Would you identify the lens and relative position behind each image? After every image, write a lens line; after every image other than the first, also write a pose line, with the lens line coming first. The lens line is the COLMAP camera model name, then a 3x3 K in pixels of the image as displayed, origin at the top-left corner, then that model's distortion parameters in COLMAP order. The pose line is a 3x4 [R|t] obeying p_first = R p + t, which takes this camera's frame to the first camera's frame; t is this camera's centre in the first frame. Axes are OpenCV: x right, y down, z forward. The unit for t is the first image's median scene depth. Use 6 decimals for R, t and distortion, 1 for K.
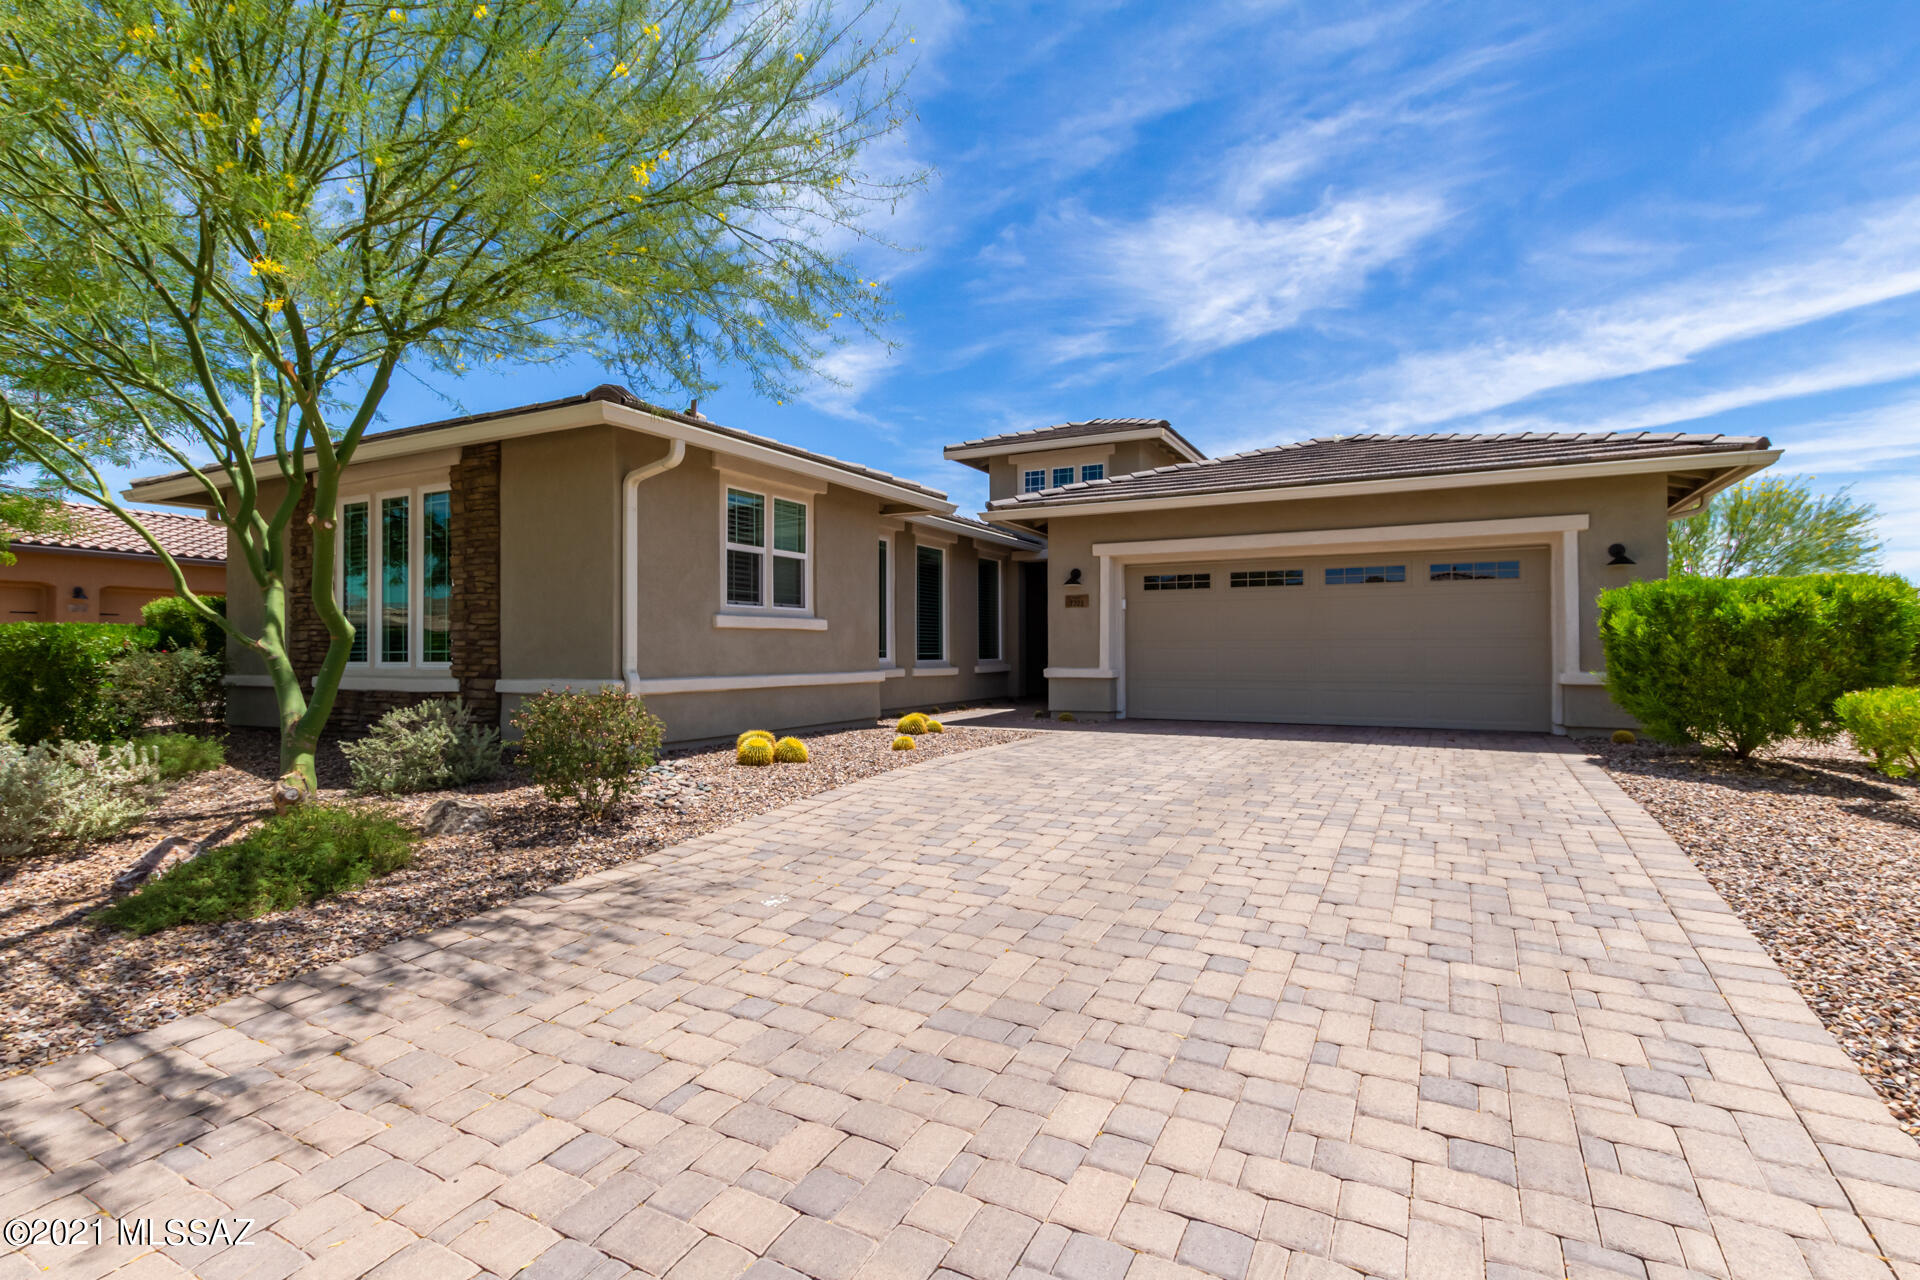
lens RADIAL K [[878.2, 0, 960.0], [0, 878.2, 640.0], [0, 0, 1]] dist [0.001146, -0.000384]
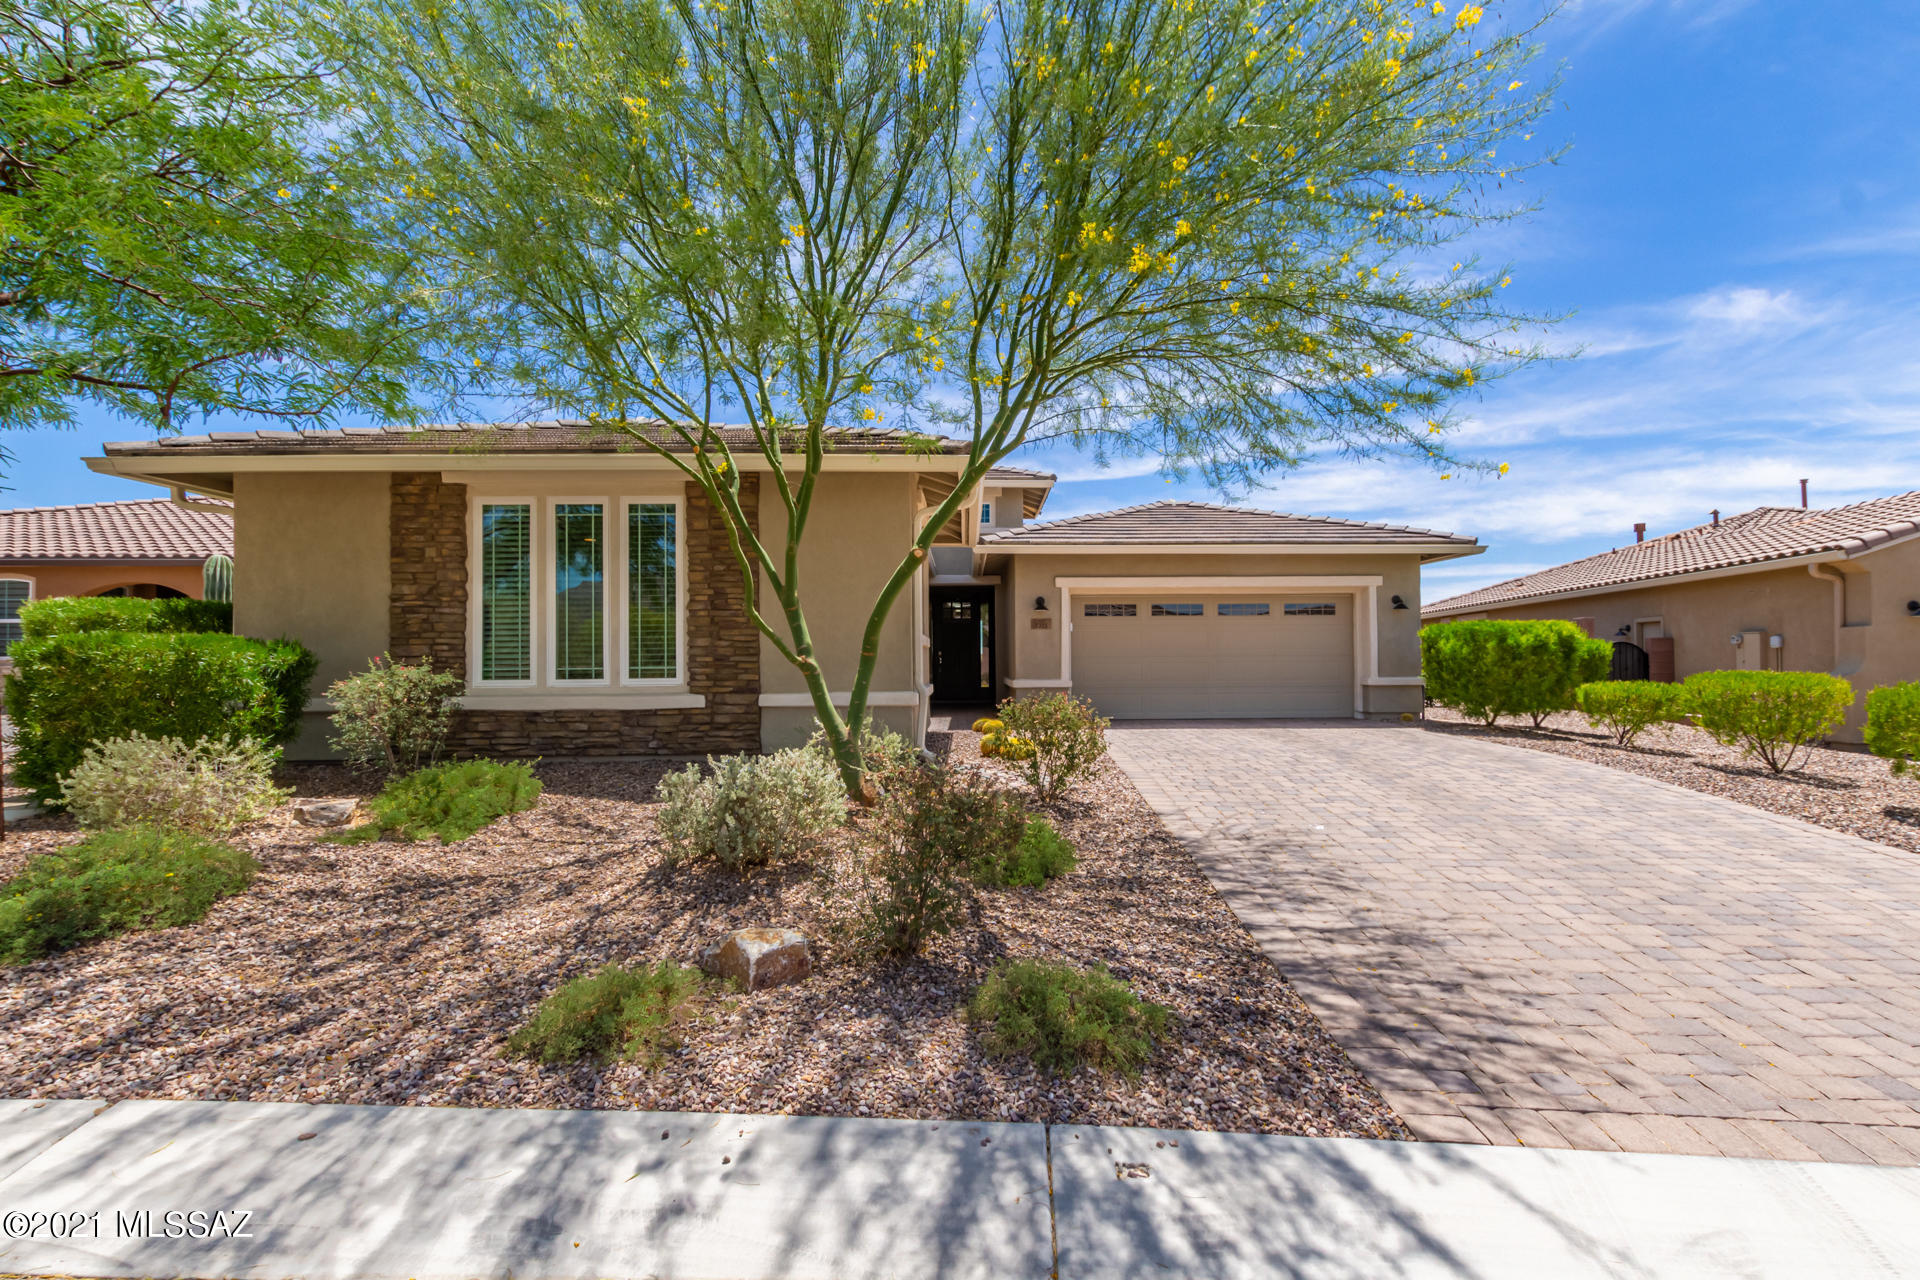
lens RADIAL K [[889.7, 0, 959.6], [0, 889.7, 641.9], [0, 0, 1]] dist [0.002143, -0.000354]
pose [[0.878065, 0.008254, 0.478470, -0.664038], [-0.001294, 0.999889, -0.014874, -0.001056], [-0.478539, 0.012441, 0.877978, -0.028786]]
